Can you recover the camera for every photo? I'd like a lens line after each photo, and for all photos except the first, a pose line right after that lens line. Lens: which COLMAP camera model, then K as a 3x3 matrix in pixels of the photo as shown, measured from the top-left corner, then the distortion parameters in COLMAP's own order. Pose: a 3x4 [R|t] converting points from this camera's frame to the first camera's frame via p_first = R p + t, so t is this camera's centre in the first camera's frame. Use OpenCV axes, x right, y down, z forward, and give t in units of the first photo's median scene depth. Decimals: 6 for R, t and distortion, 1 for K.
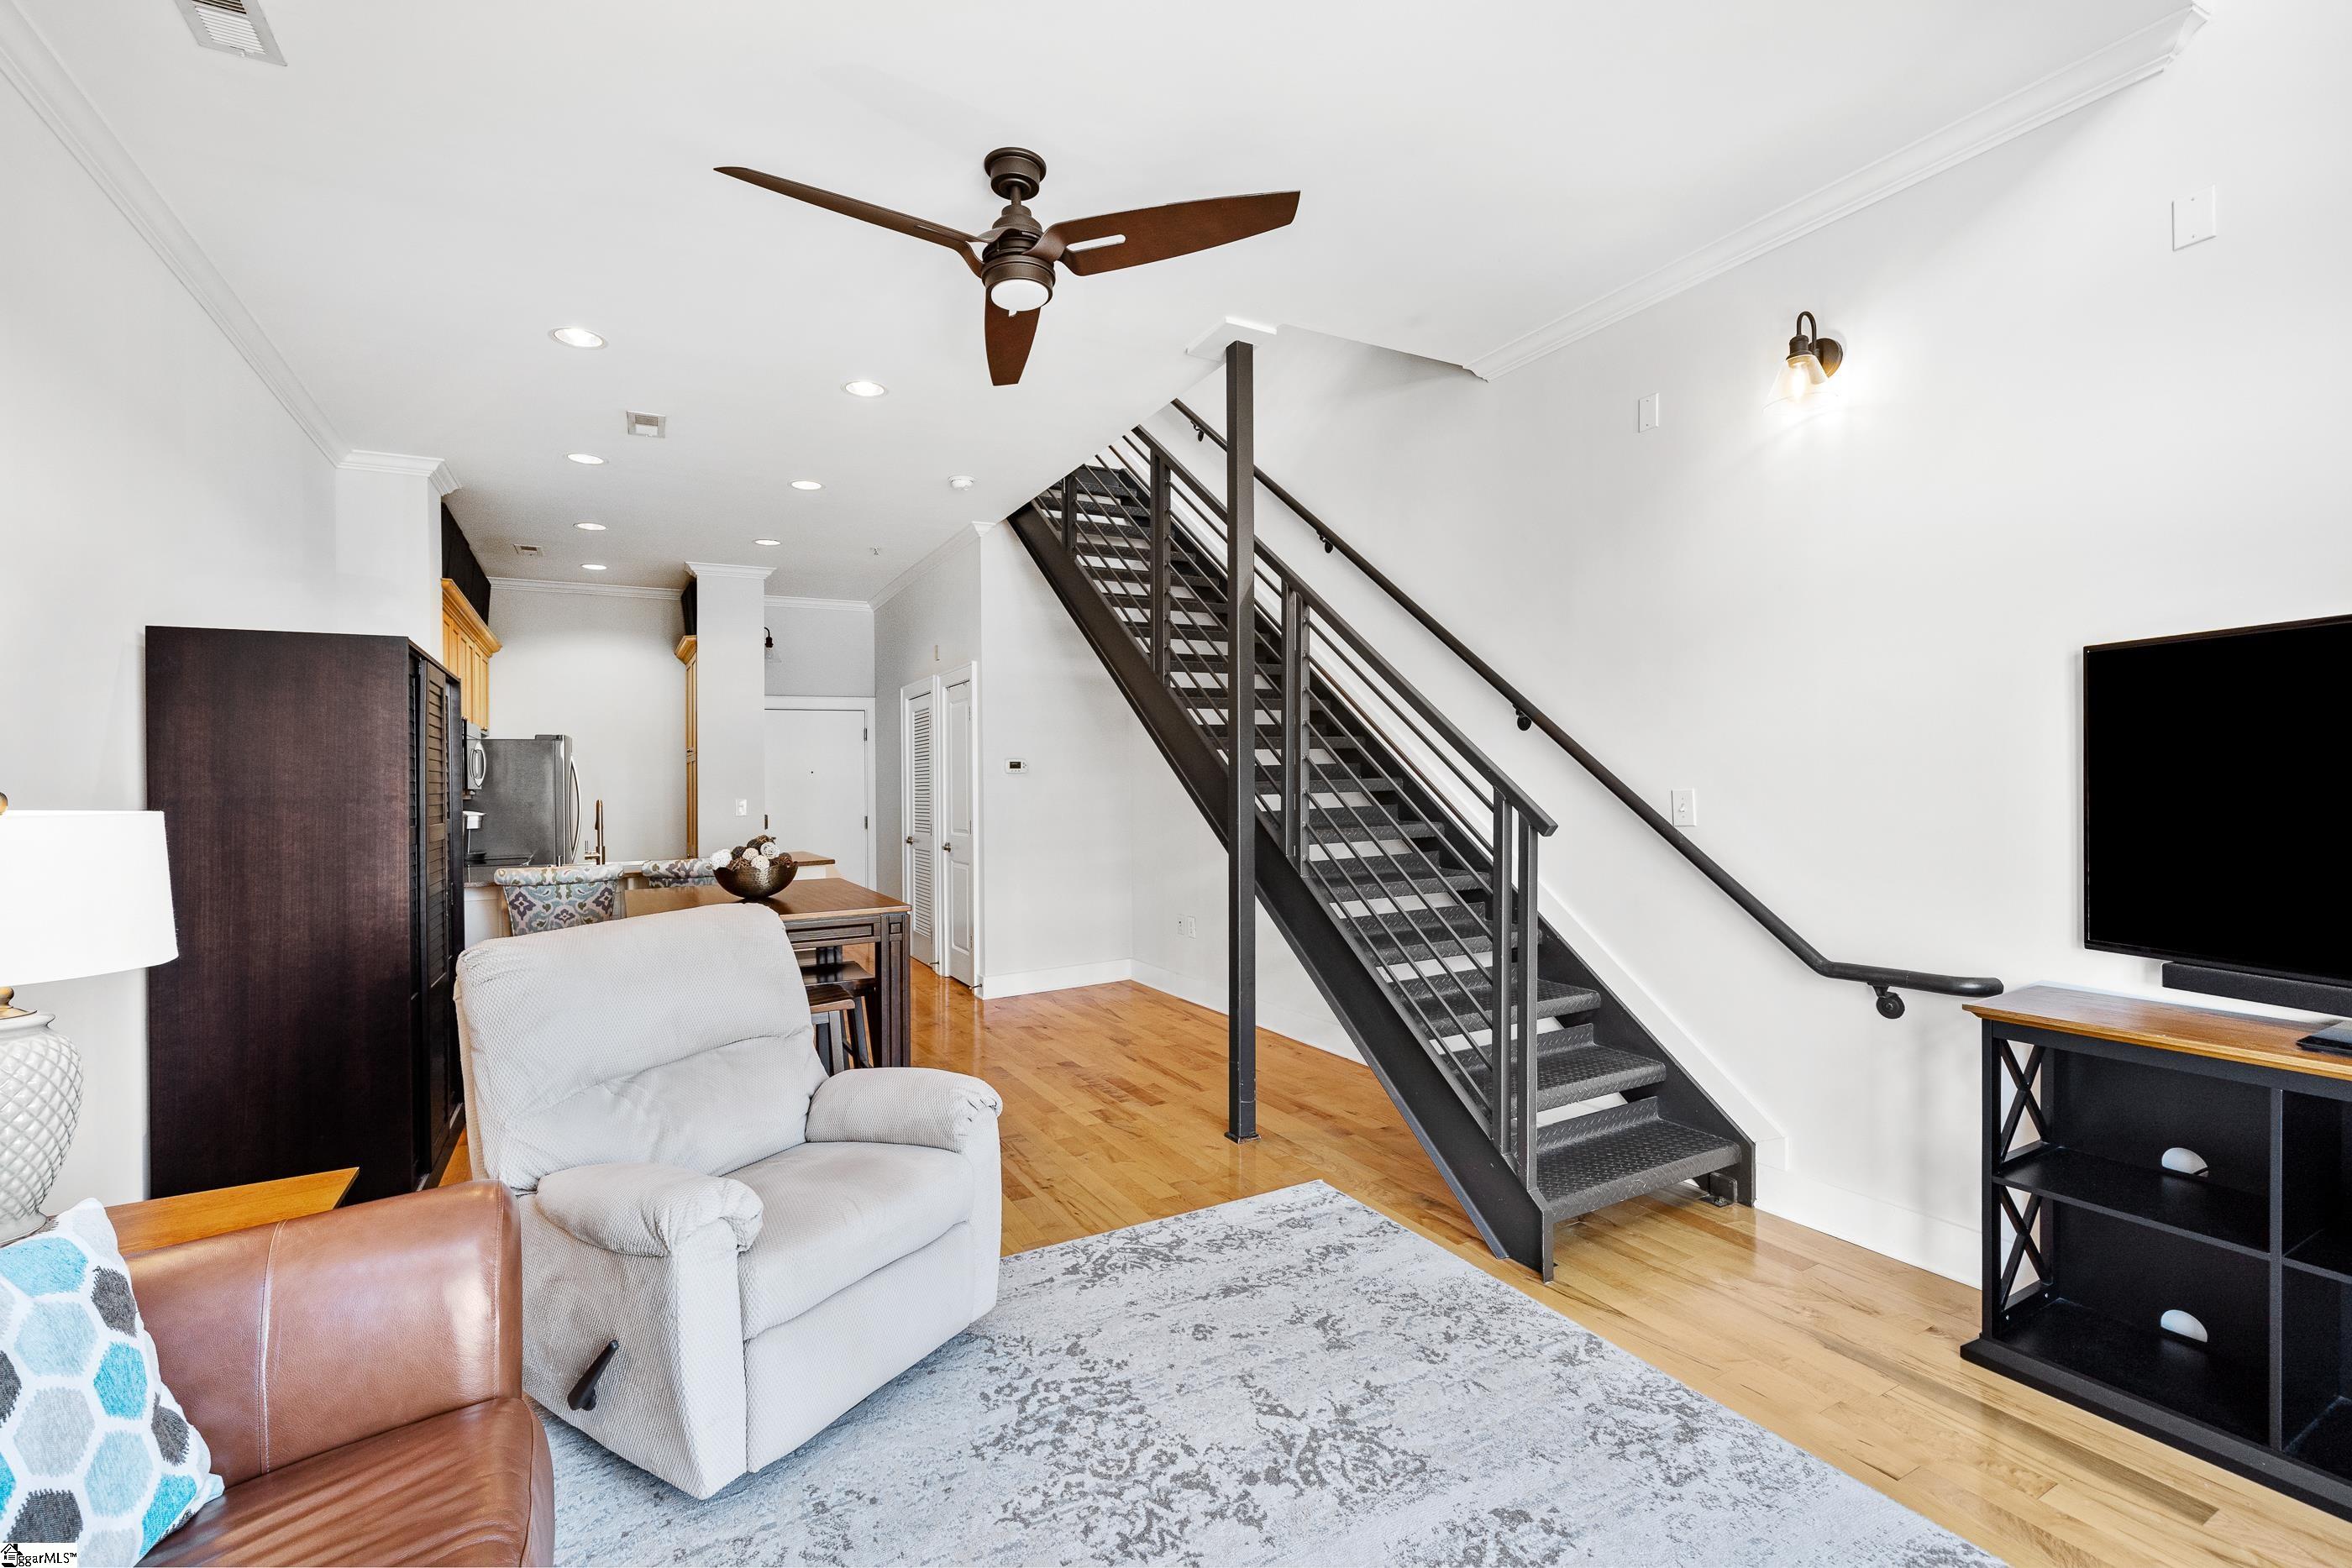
lens RADIAL K [[1026.2, 0, 1194.8], [0, 1026.2, 770.2], [0, 0, 1]] dist [-0.004040, 0.000787]
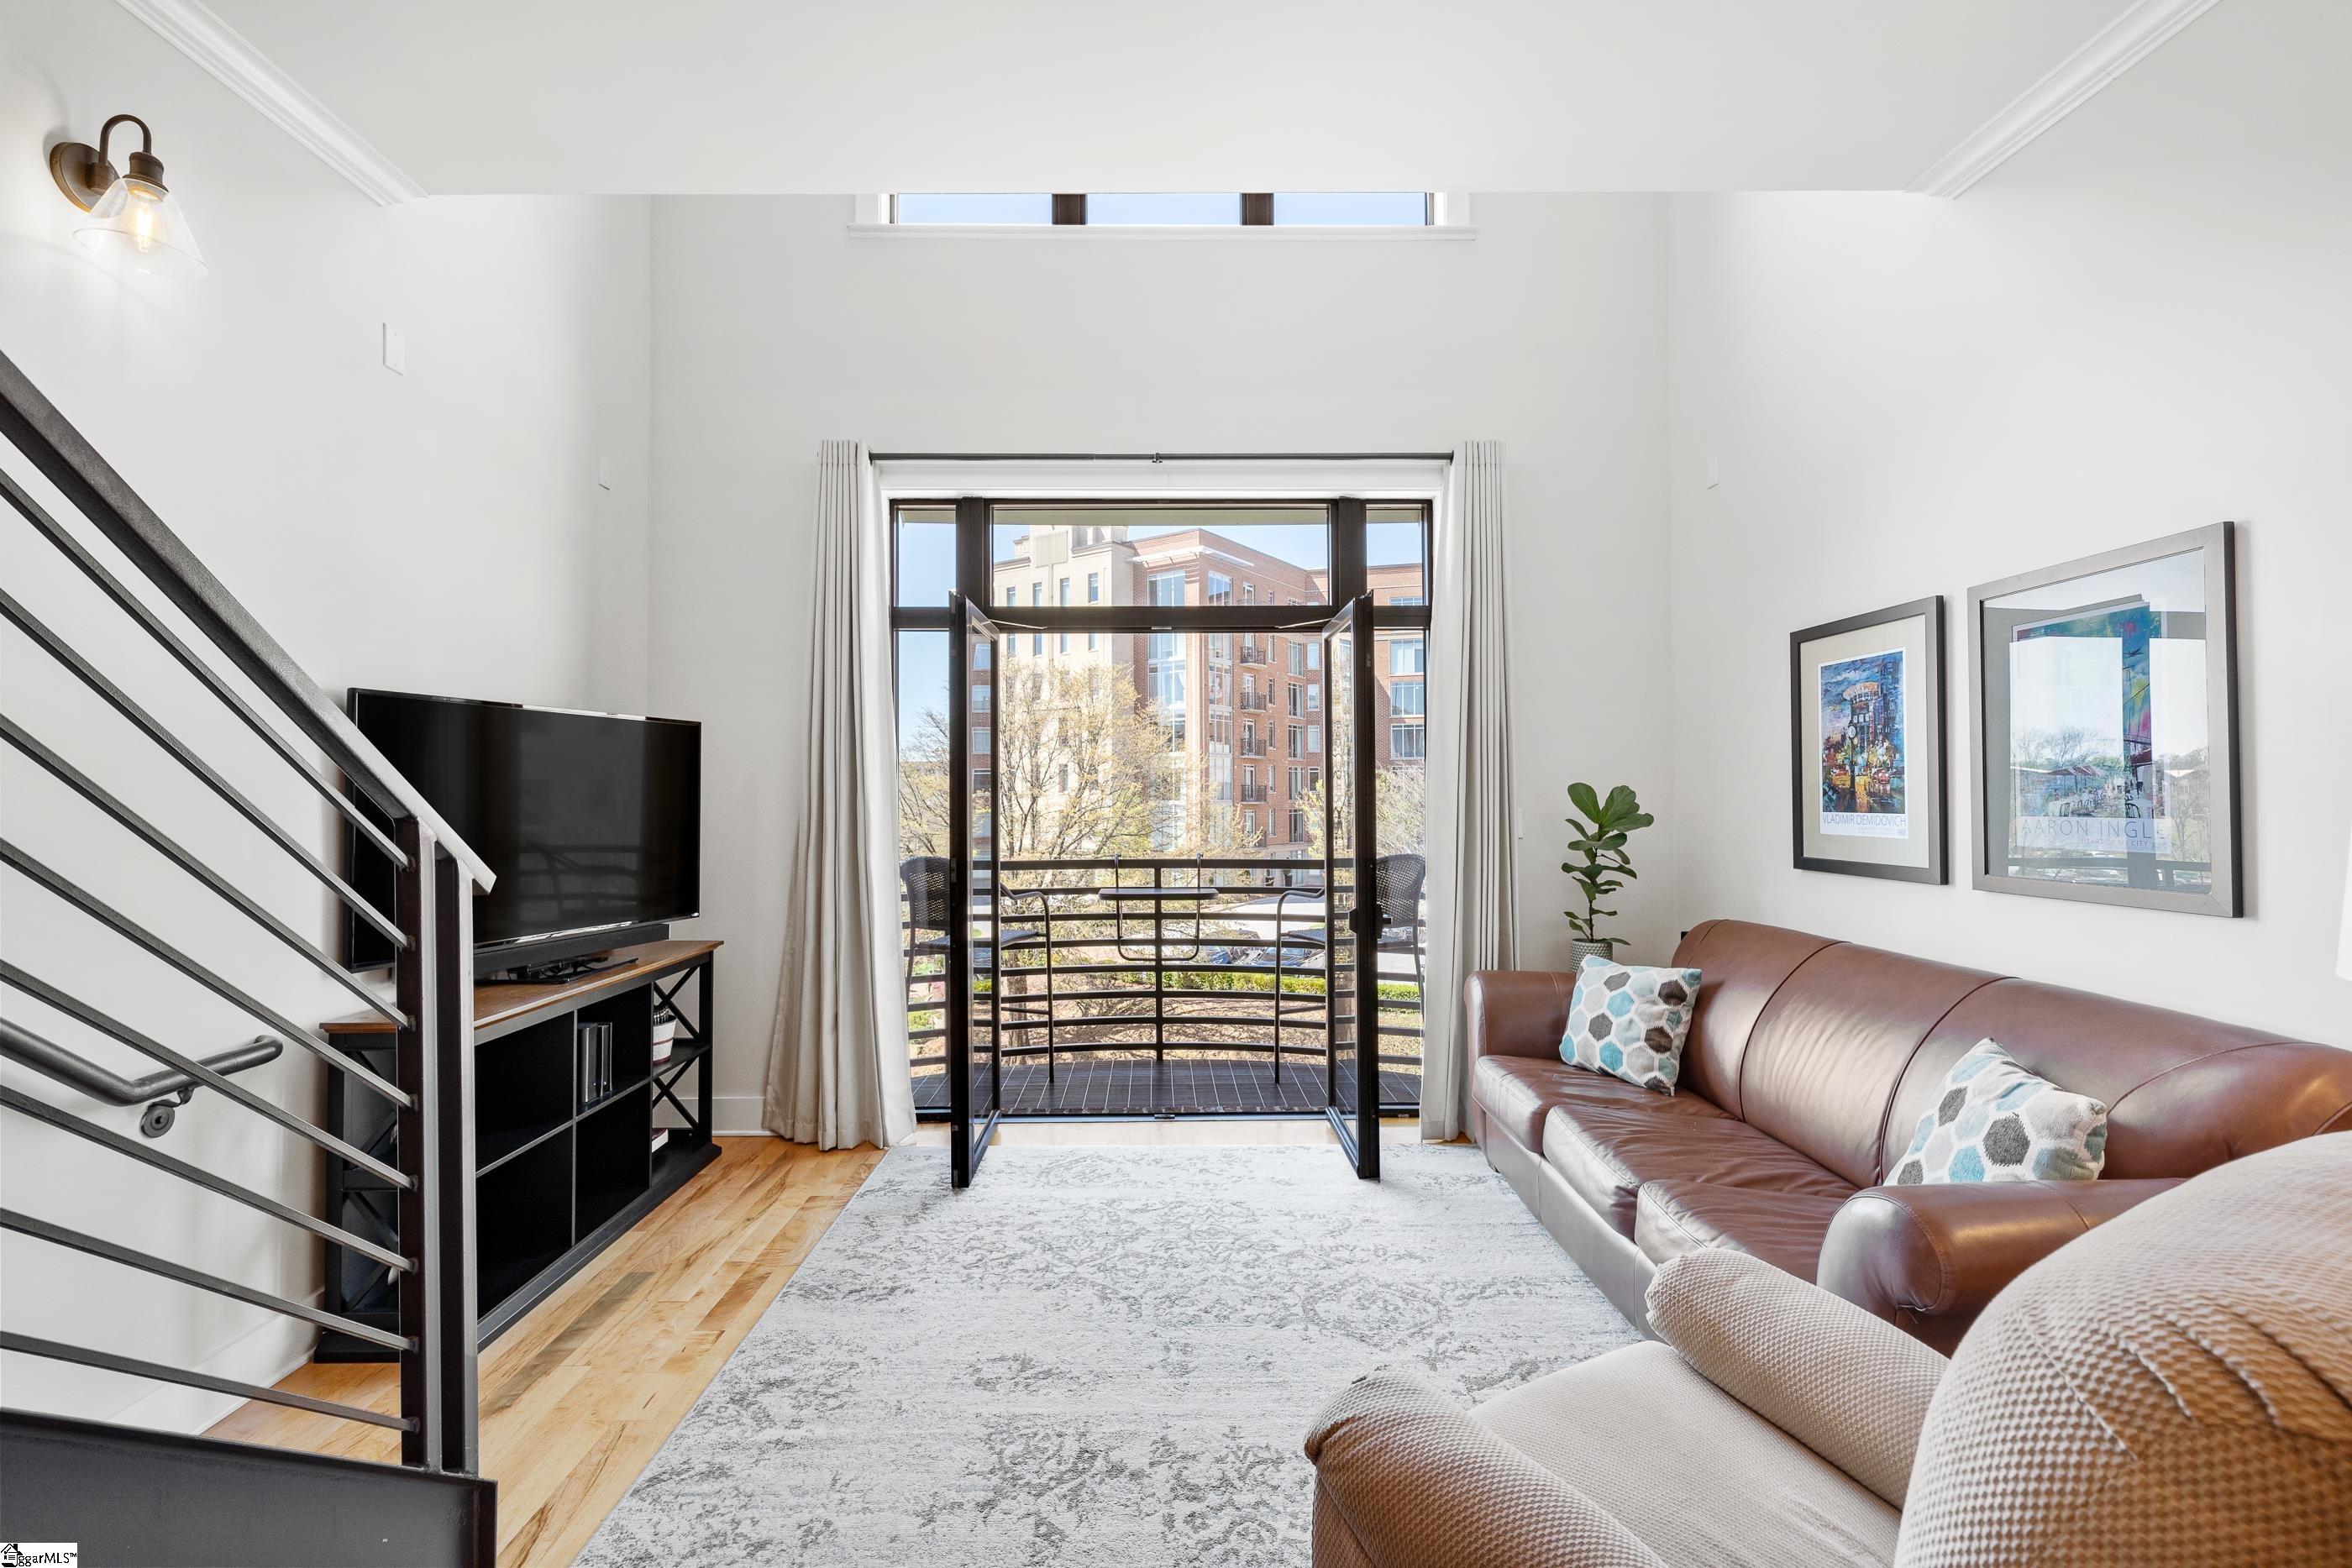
lens RADIAL K [[1026.2, 0, 1180.3], [0, 1026.2, 756.0], [0, 0, 1]] dist [-0.004040, 0.000787]
pose [[-0.881234, 0.038382, 0.471119, -0.383115], [0.010843, 0.998077, -0.061030, 0.022573], [-0.472555, -0.048674, -0.879956, 1.475771]]
